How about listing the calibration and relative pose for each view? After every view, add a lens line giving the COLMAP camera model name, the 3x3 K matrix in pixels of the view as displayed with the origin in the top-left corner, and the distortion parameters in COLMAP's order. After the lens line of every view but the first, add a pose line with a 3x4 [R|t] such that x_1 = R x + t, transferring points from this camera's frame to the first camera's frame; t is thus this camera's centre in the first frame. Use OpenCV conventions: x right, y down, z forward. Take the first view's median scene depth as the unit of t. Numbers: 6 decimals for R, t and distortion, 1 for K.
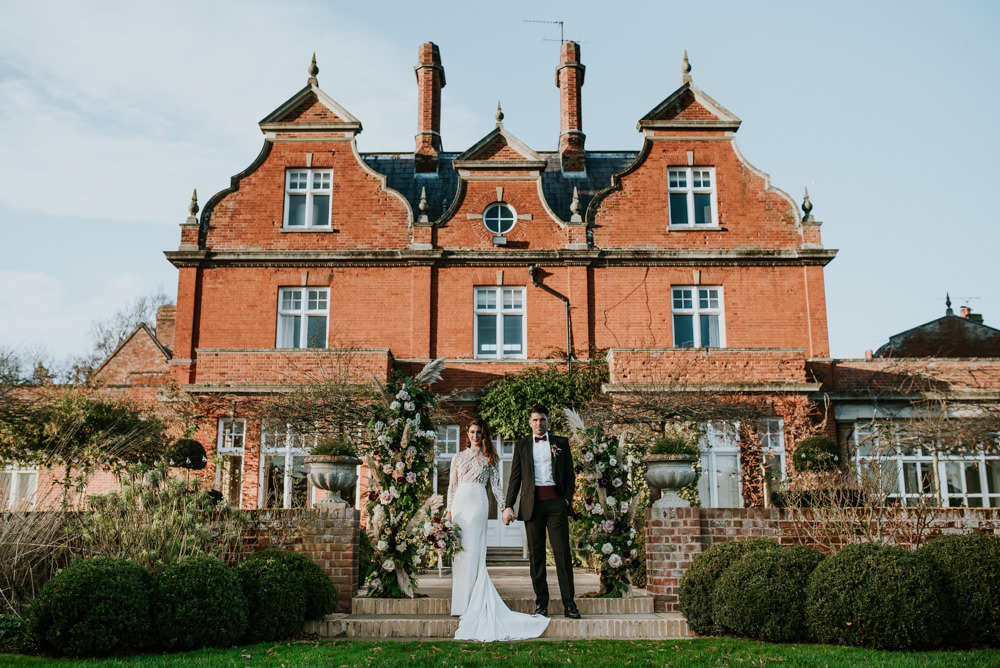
lens RADIAL K [[983.4, 0, 500.0], [0, 983.4, 334.0], [0, 0, 1]] dist [-0.045088, 0.024107]
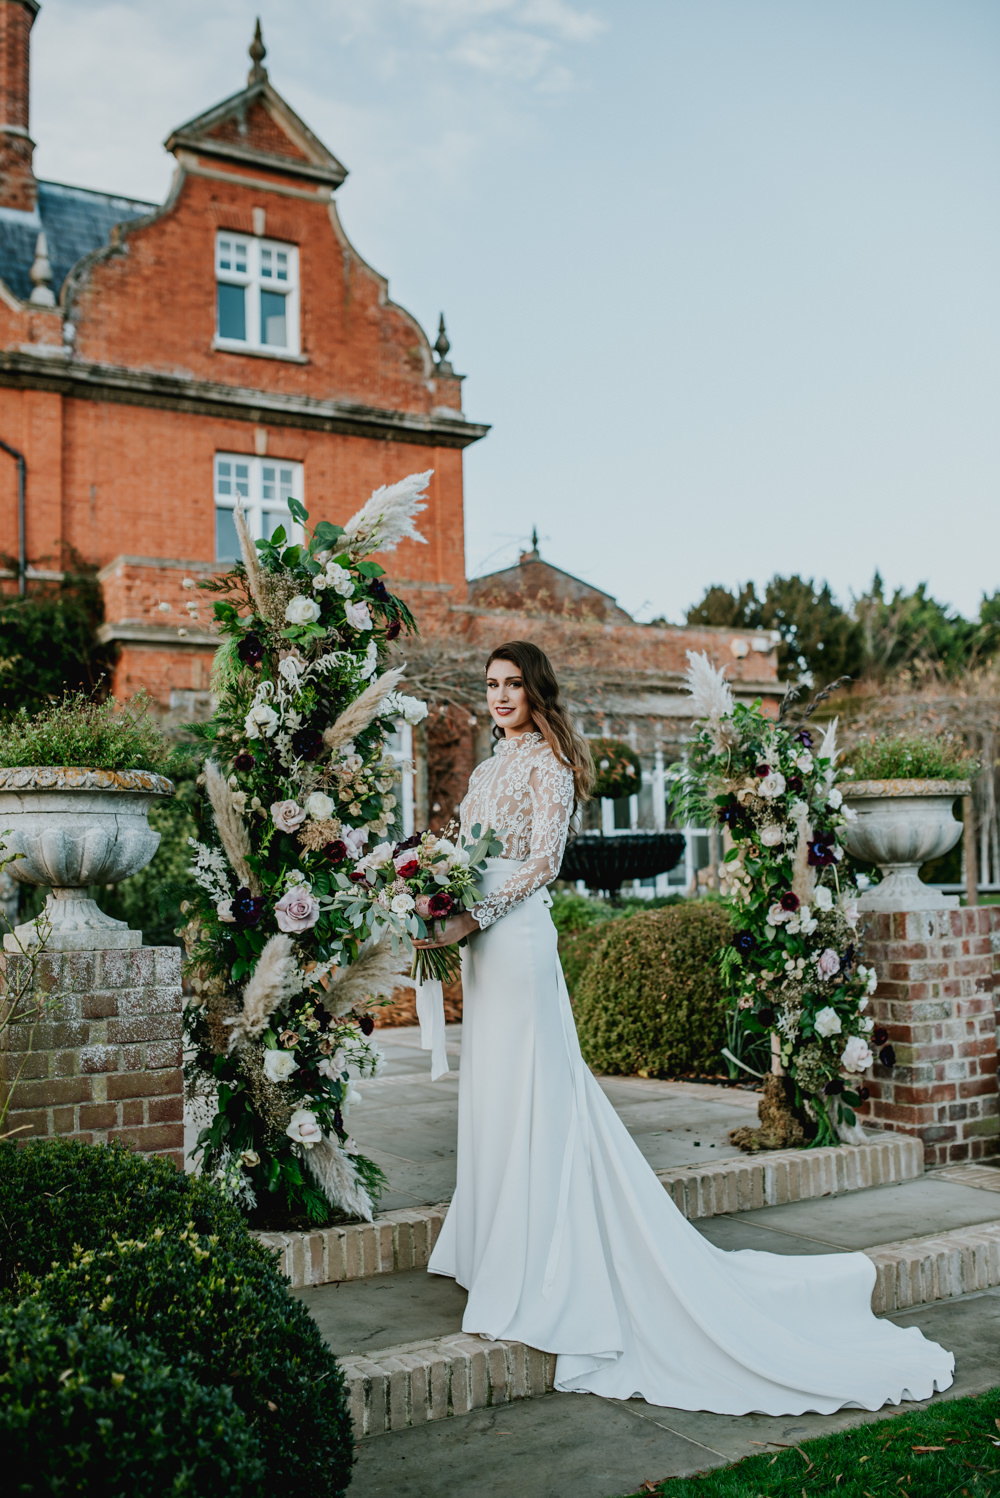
lens RADIAL K [[1473.1, 0, 500.0], [0, 1473.1, 749.0], [0, 0, 1]] dist [-0.045088, 0.024107]
pose [[0.858621, 0.024586, 0.512021, -0.103741], [-0.084826, 0.991893, 0.094618, 0.024115], [-0.505544, -0.124673, 0.853746, 0.205139]]
